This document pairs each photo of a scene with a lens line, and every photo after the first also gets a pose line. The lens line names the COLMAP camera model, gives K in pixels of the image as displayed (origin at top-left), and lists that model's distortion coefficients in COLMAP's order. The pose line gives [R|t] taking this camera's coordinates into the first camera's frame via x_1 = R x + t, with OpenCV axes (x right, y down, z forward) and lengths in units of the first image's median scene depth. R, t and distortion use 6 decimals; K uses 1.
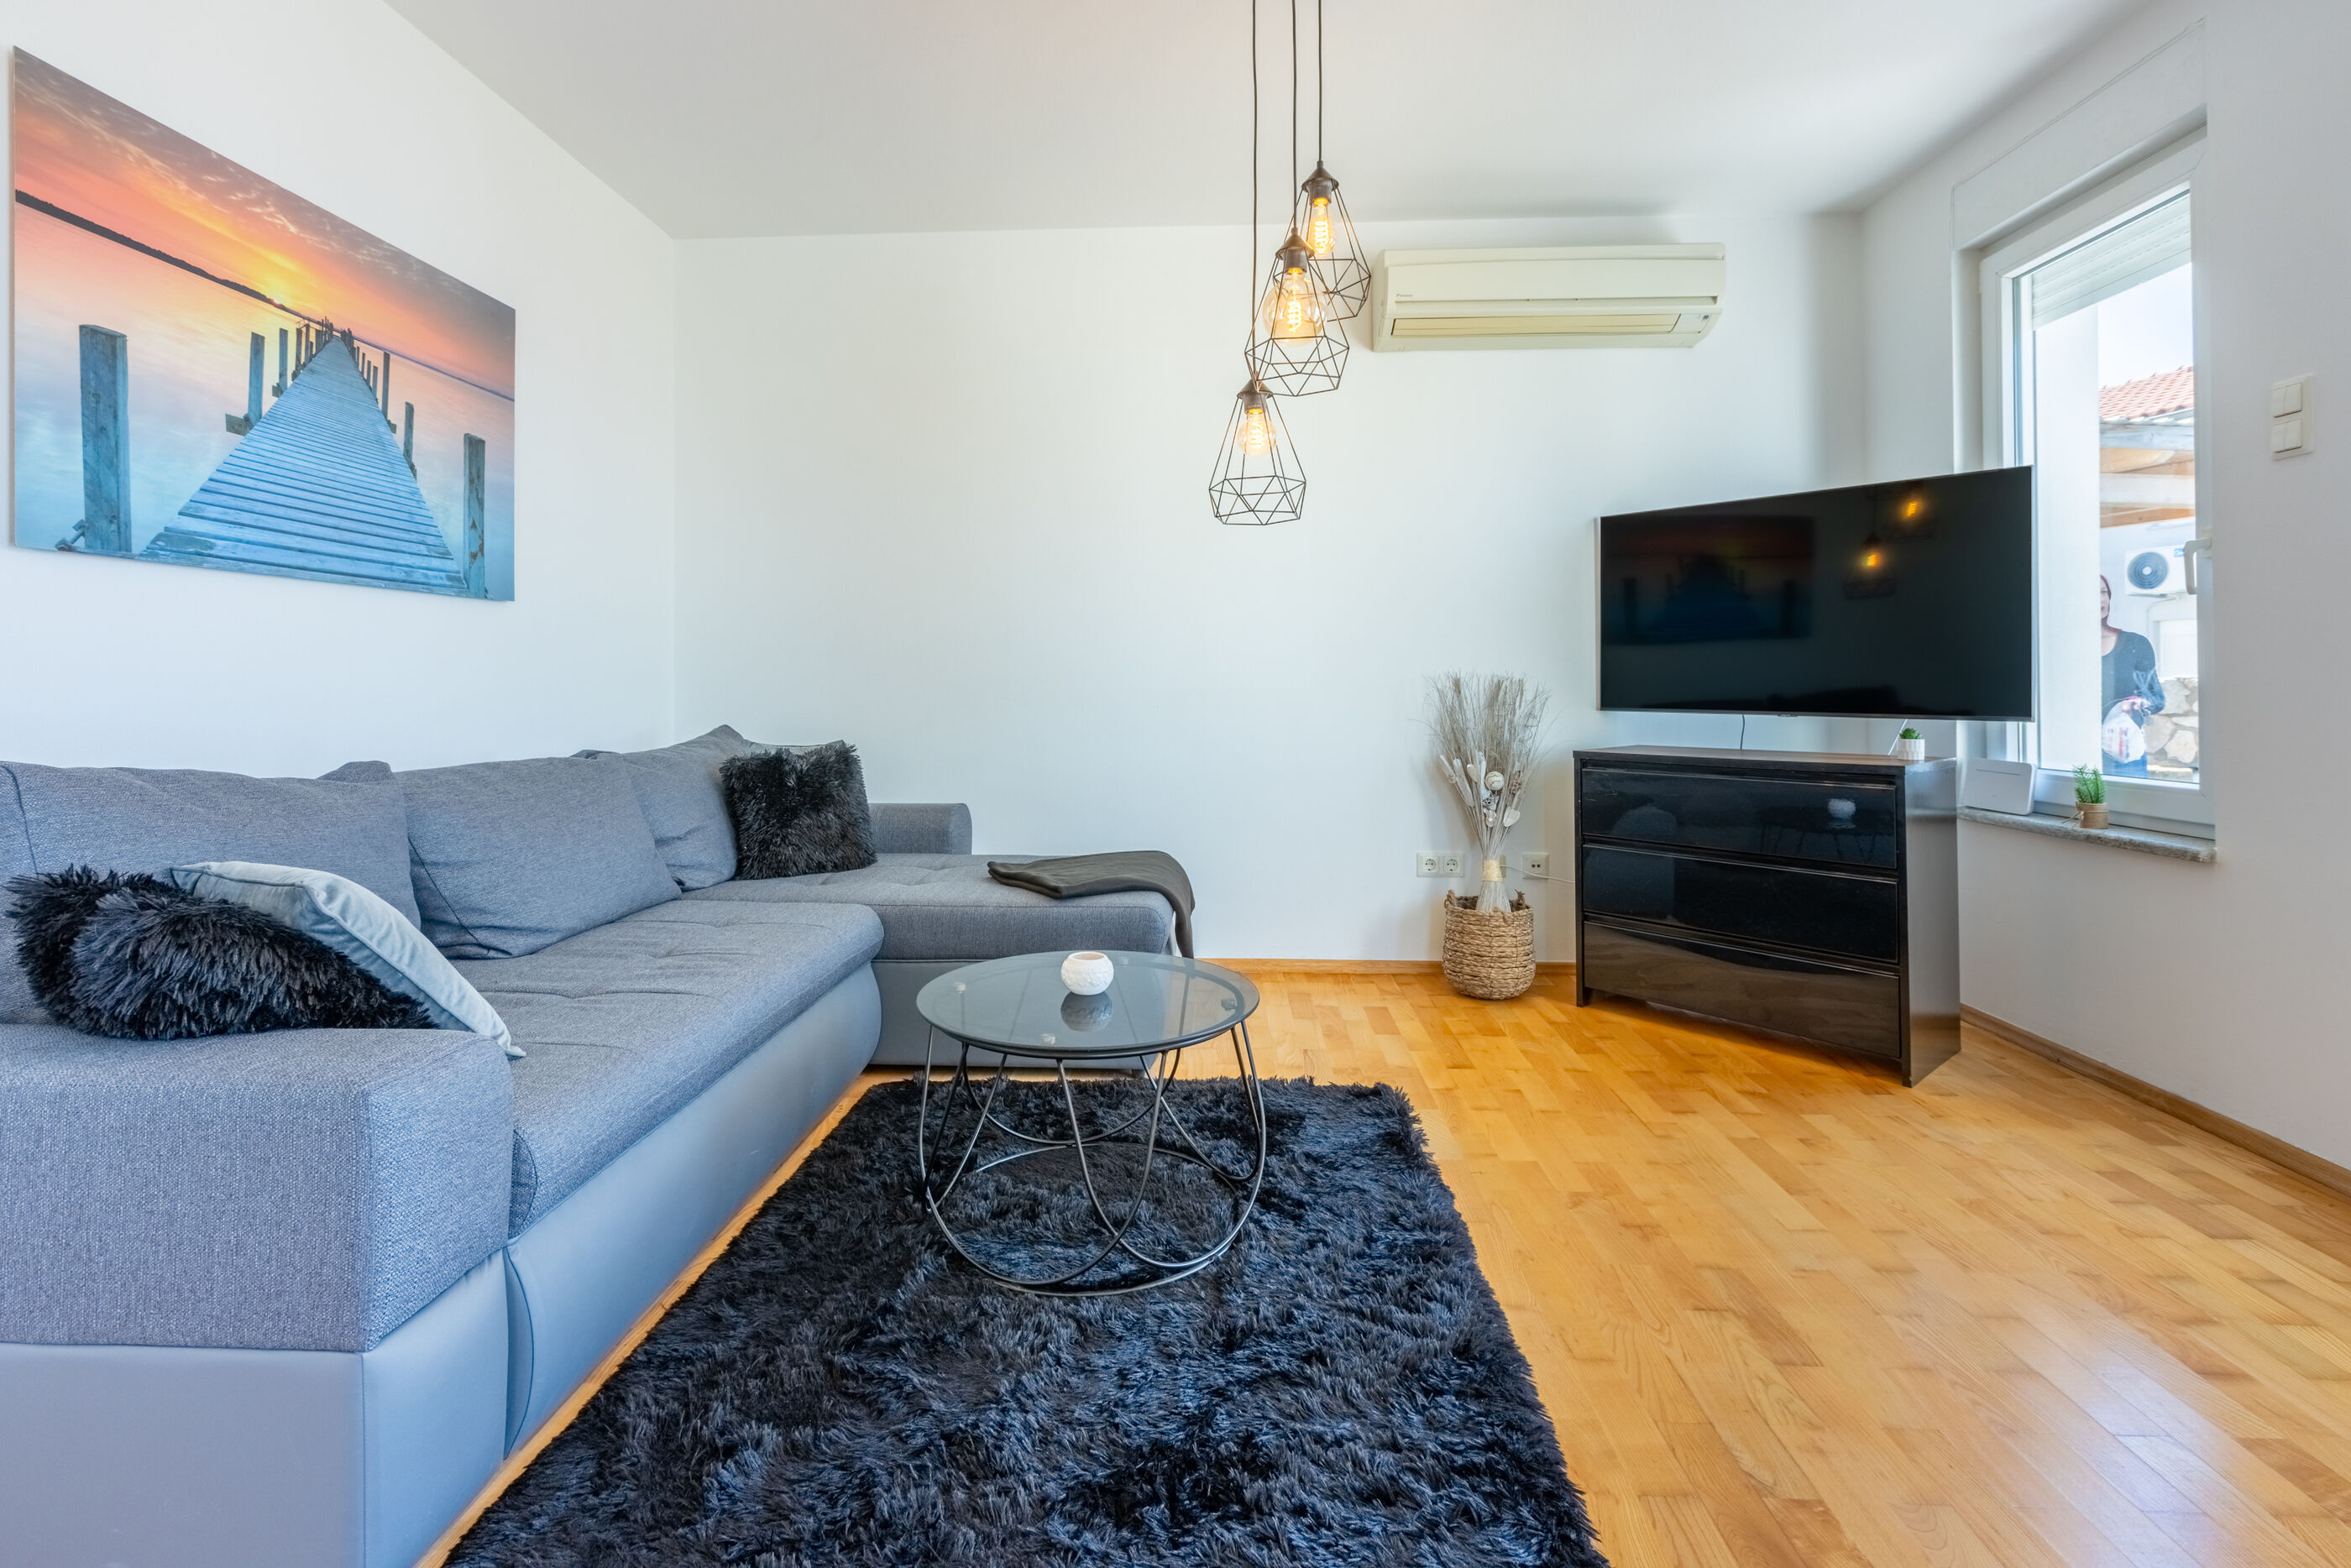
lens RADIAL K [[1057.7, 0, 1171.6], [0, 1057.7, 678.9], [0, 0, 1]] dist [-0.000873, -0.000204]
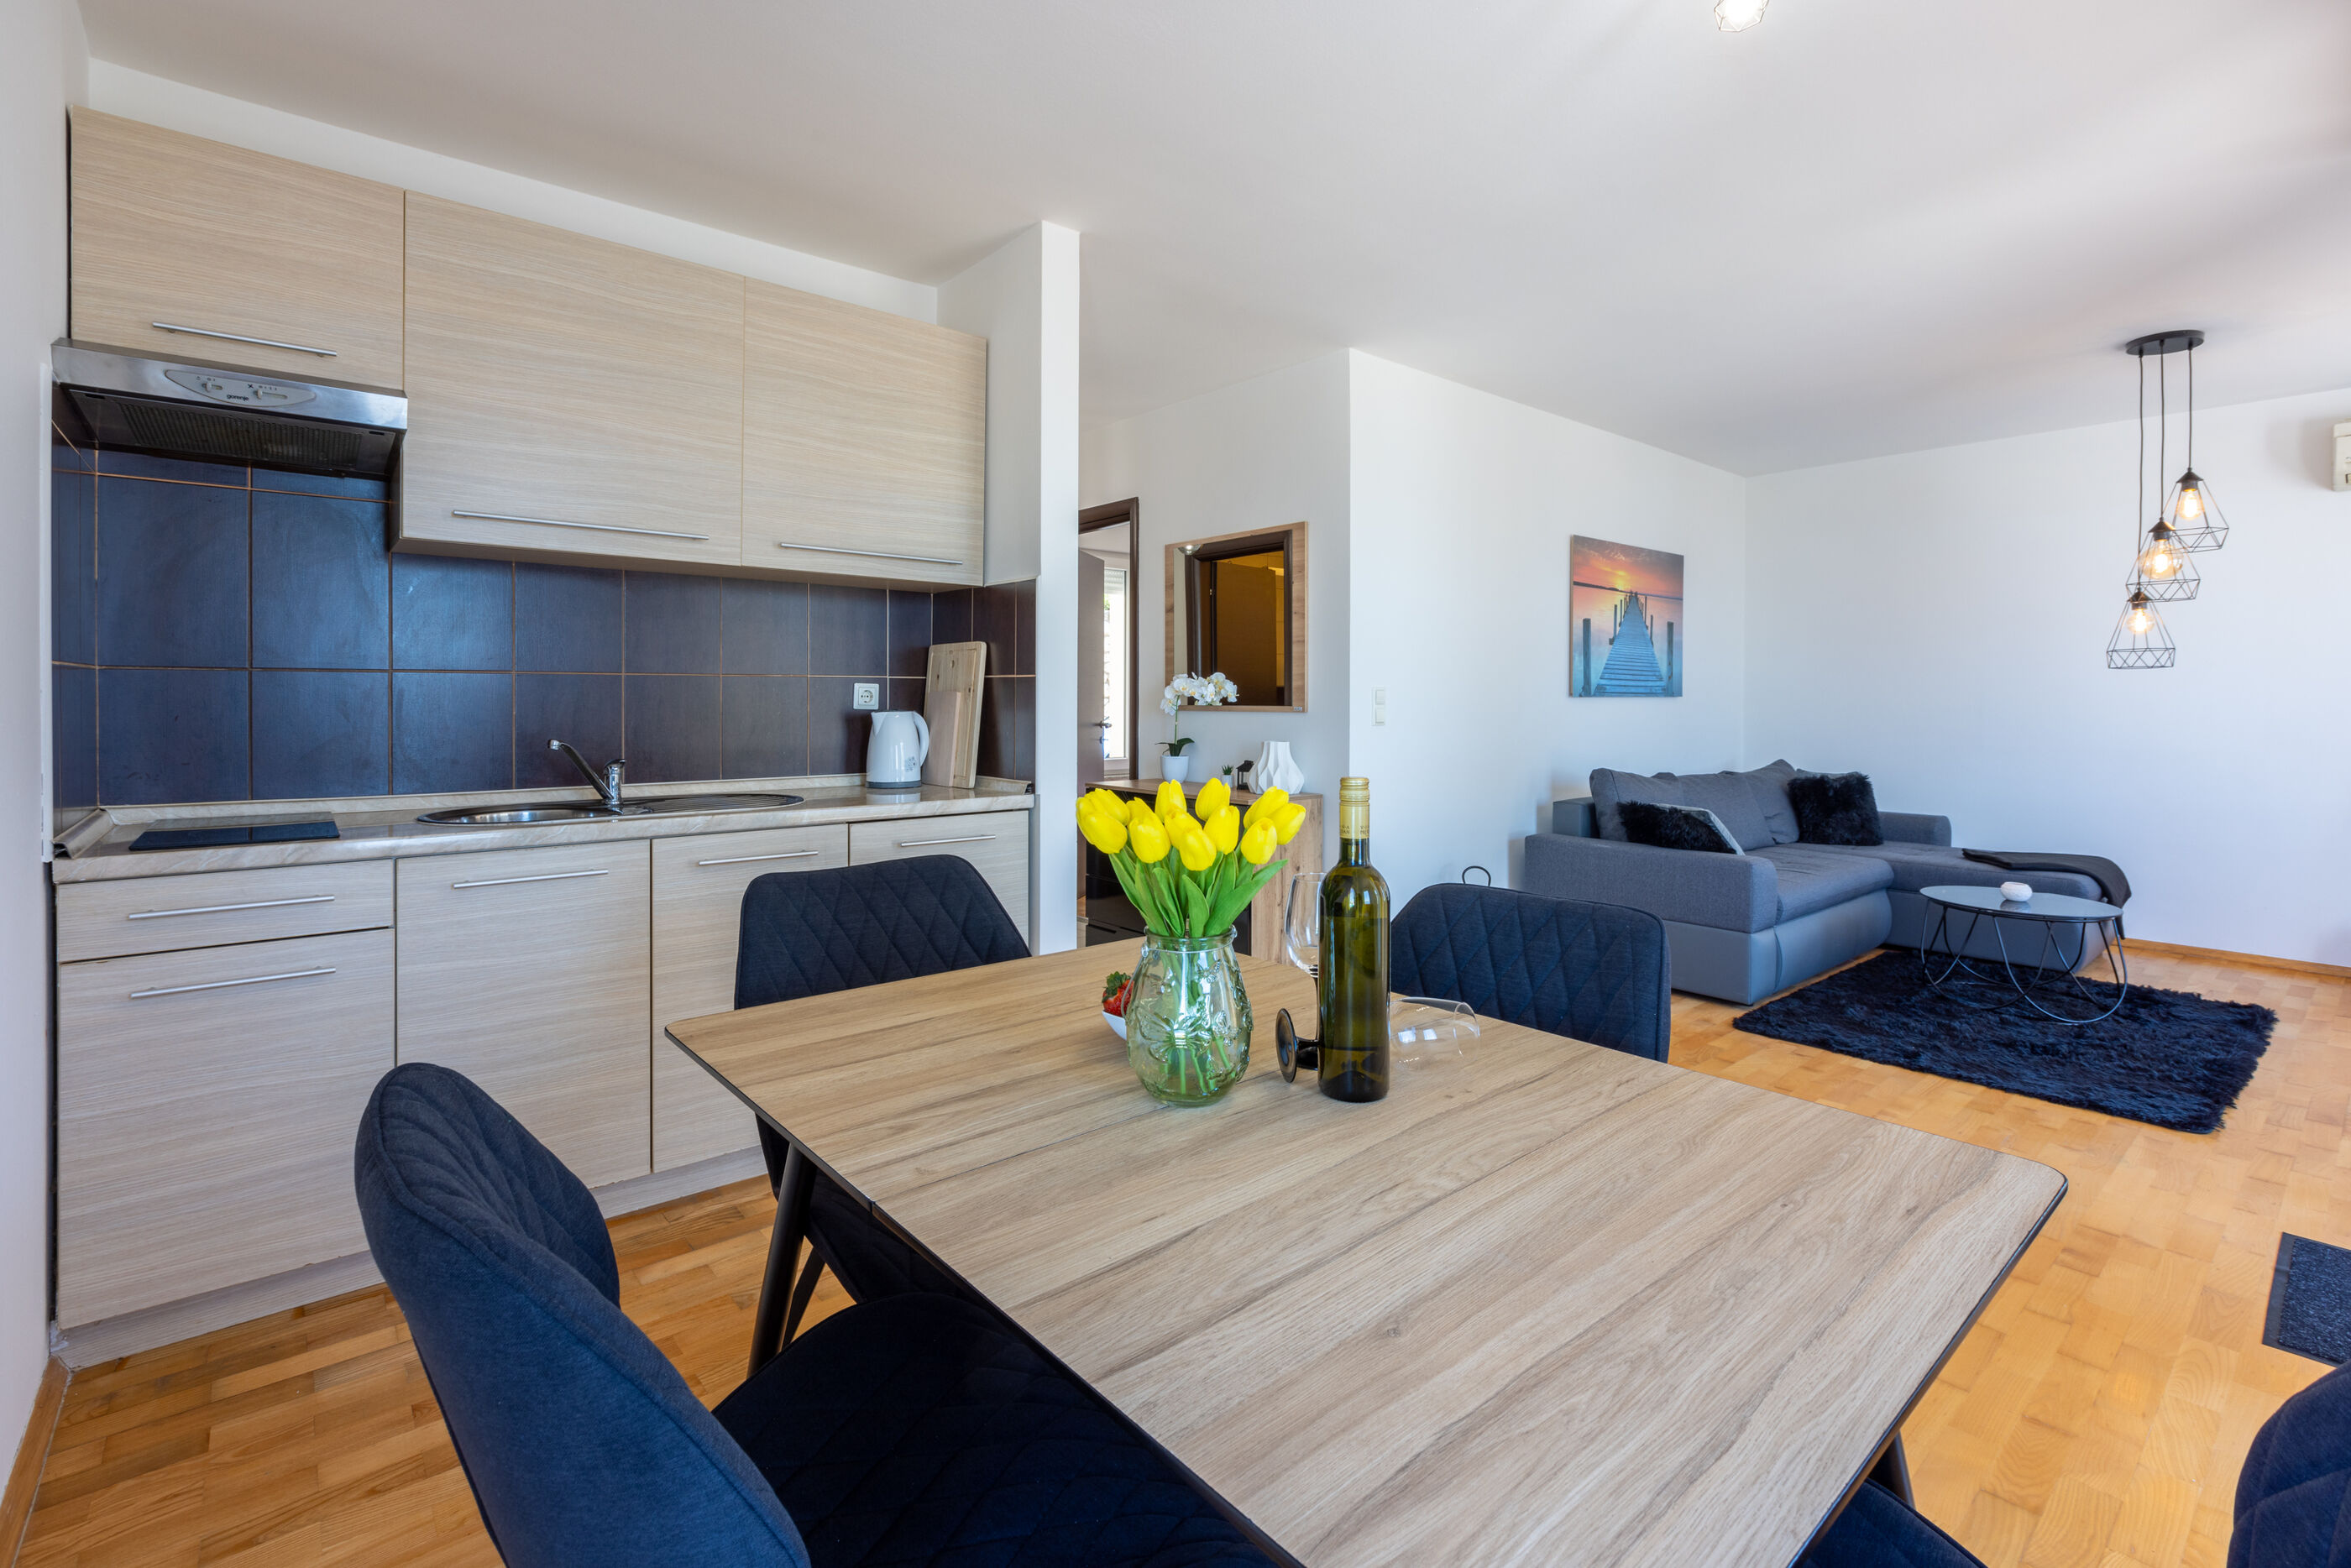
lens RADIAL K [[1041.3, 0, 1176.4], [0, 1041.3, 697.8], [0, 0, 1]] dist [-0.001567, -0.000291]
pose [[0.676224, 0.006680, -0.736666, 0.235938], [-0.002779, 0.999975, 0.006516, -0.090126], [0.736691, -0.002359, 0.676226, -1.238153]]
